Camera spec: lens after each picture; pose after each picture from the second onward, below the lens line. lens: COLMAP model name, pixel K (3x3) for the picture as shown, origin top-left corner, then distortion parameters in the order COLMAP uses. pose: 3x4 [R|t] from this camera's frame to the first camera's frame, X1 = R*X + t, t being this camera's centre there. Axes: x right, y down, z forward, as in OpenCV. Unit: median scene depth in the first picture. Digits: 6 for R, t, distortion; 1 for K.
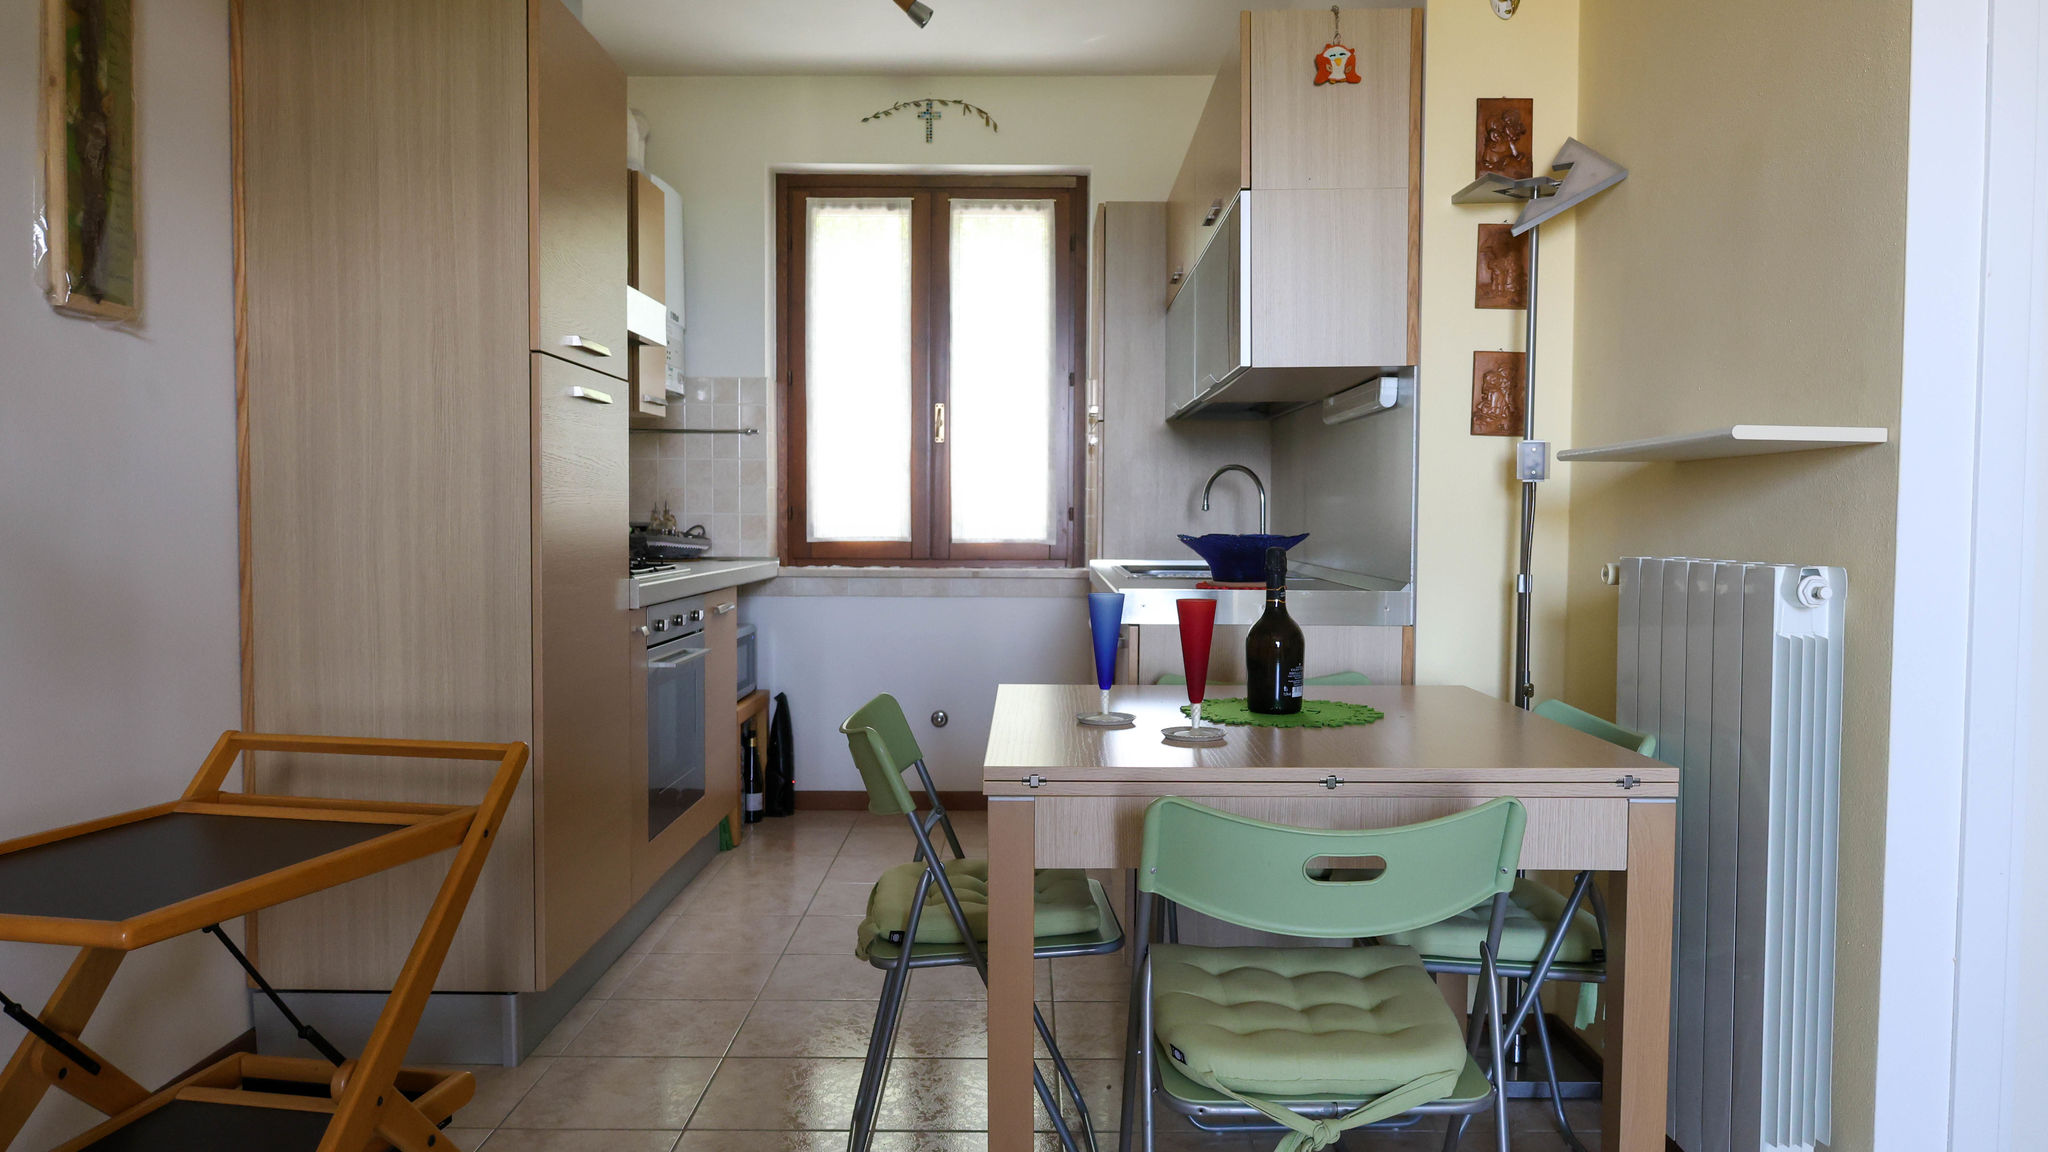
lens RADIAL K [[1407.9, 0, 1024.0], [0, 1407.9, 576.0], [0, 0, 1]] dist [-0.004085, -0.004173]
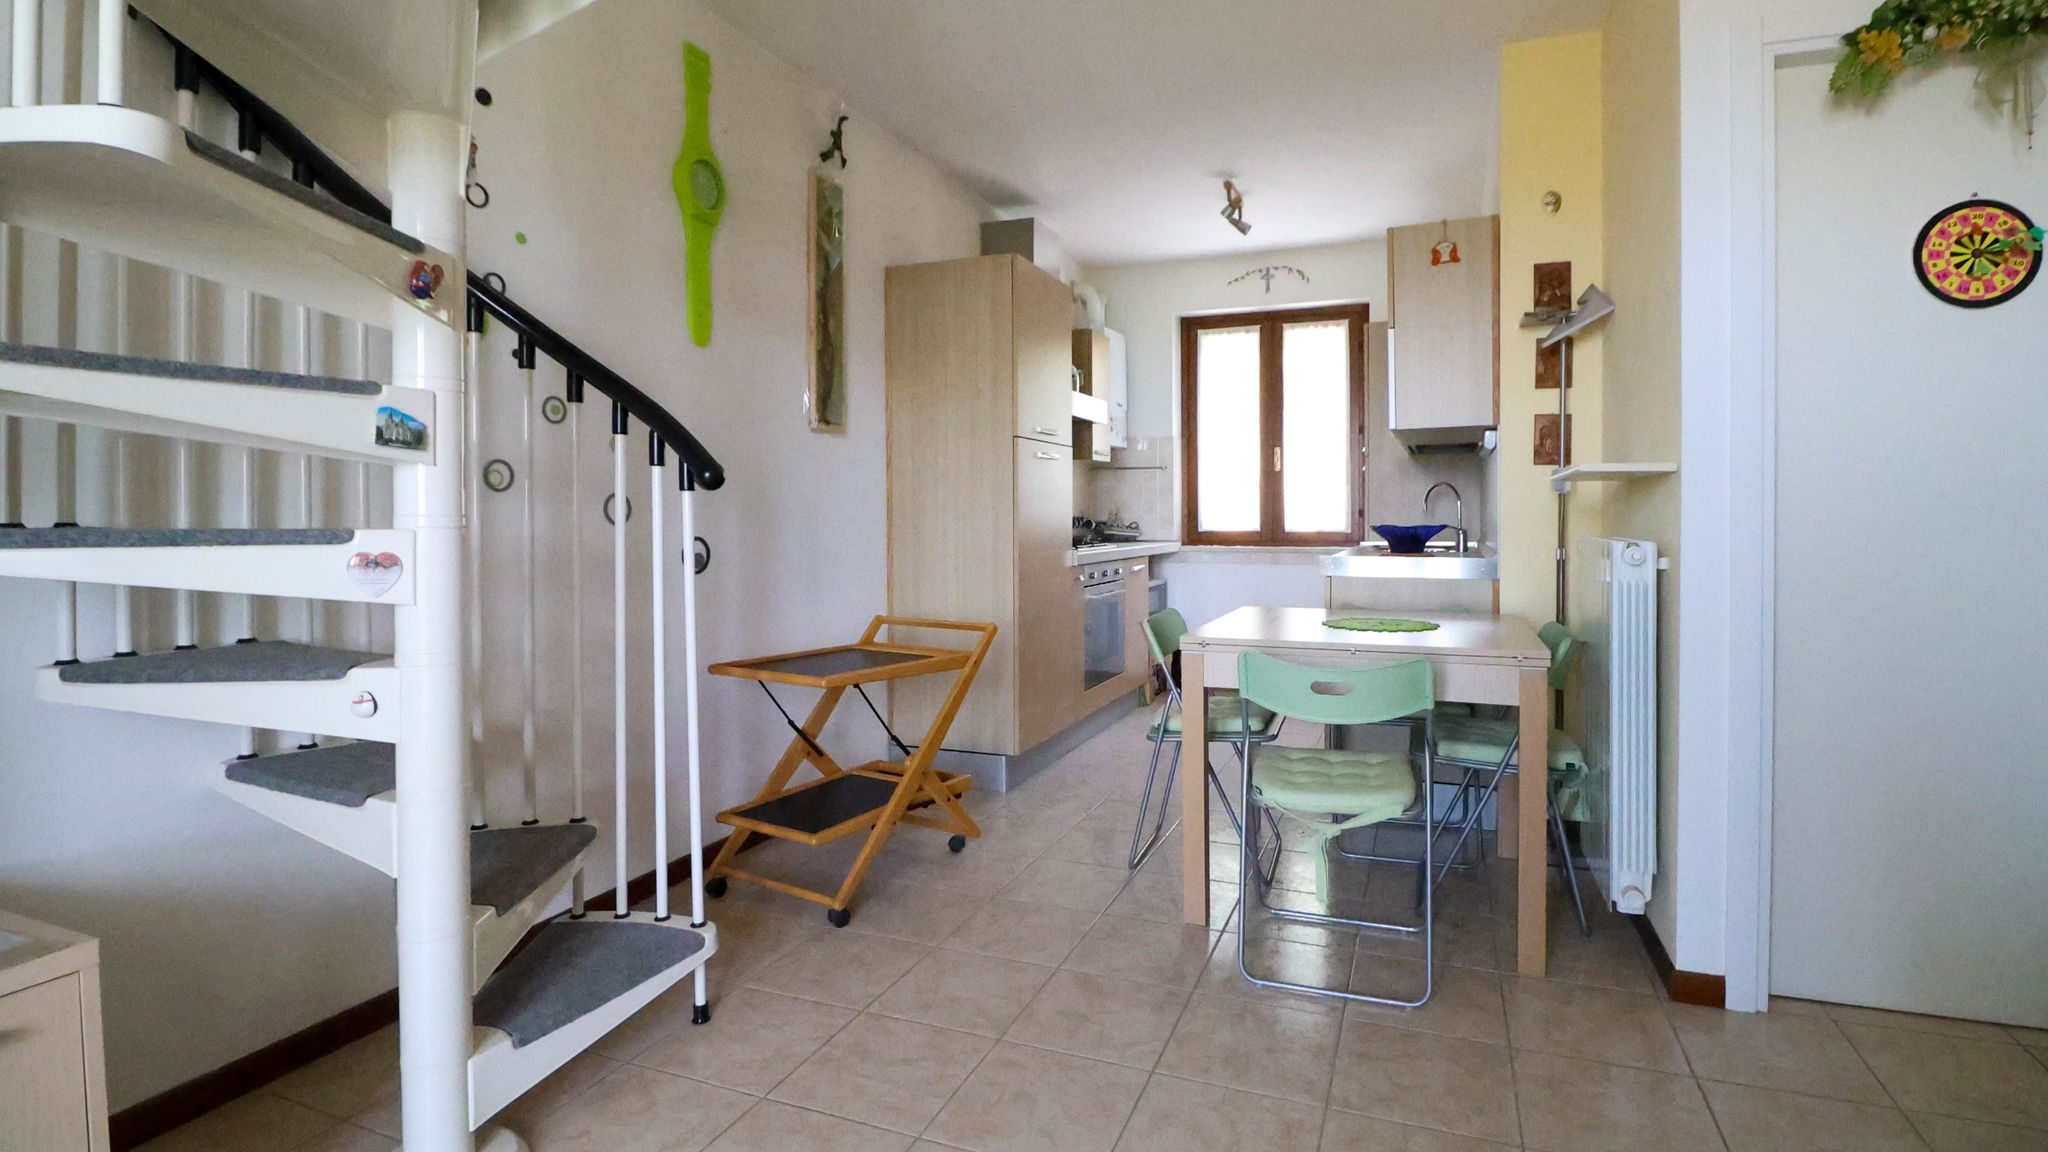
lens RADIAL K [[952.0, 0, 1073.1], [0, 952.0, 528.3], [0, 0, 1]] dist [0.000348, -0.013988]
pose [[0.936070, -0.003523, -0.351797, 0.126277], [-0.006544, 0.999603, -0.027421, 0.005558], [0.351753, 0.027970, 0.935675, -0.149132]]
